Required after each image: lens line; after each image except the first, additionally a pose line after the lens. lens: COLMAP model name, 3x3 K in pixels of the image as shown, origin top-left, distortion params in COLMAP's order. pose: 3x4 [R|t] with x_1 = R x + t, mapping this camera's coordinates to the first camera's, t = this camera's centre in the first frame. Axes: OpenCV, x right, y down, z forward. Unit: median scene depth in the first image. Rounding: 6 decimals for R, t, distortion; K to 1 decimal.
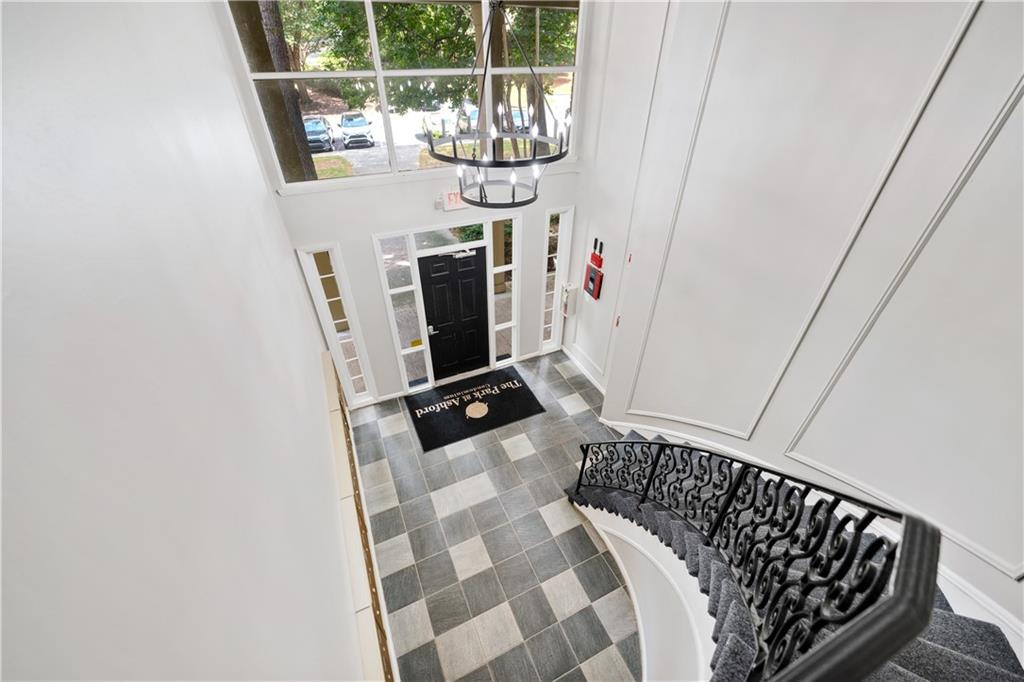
lens RADIAL K [[428.0, 0, 512.7], [0, 428.0, 343.8], [0, 0, 1]] dist [-0.003539, -0.000102]
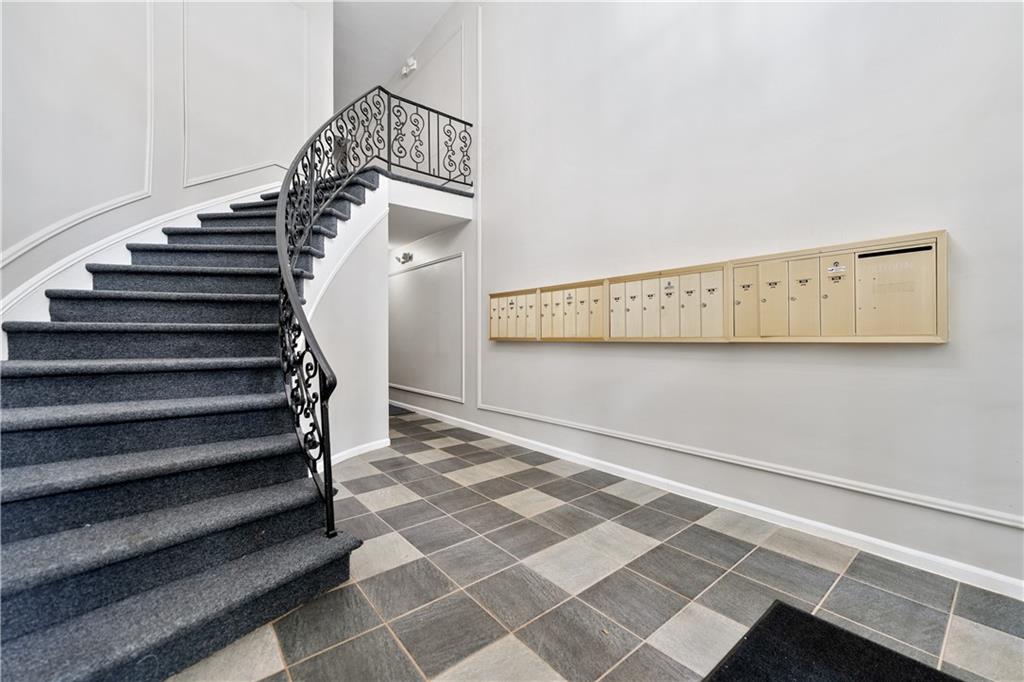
lens RADIAL K [[428.0, 0, 511.1], [0, 428.0, 334.7], [0, 0, 1]] dist [-0.003539, -0.000102]
pose [[-0.970402, 0.001941, -0.241486, 0.086229], [-0.142320, 0.803269, 0.578364, -0.087960], [0.195101, 0.595614, -0.779217, 1.330023]]
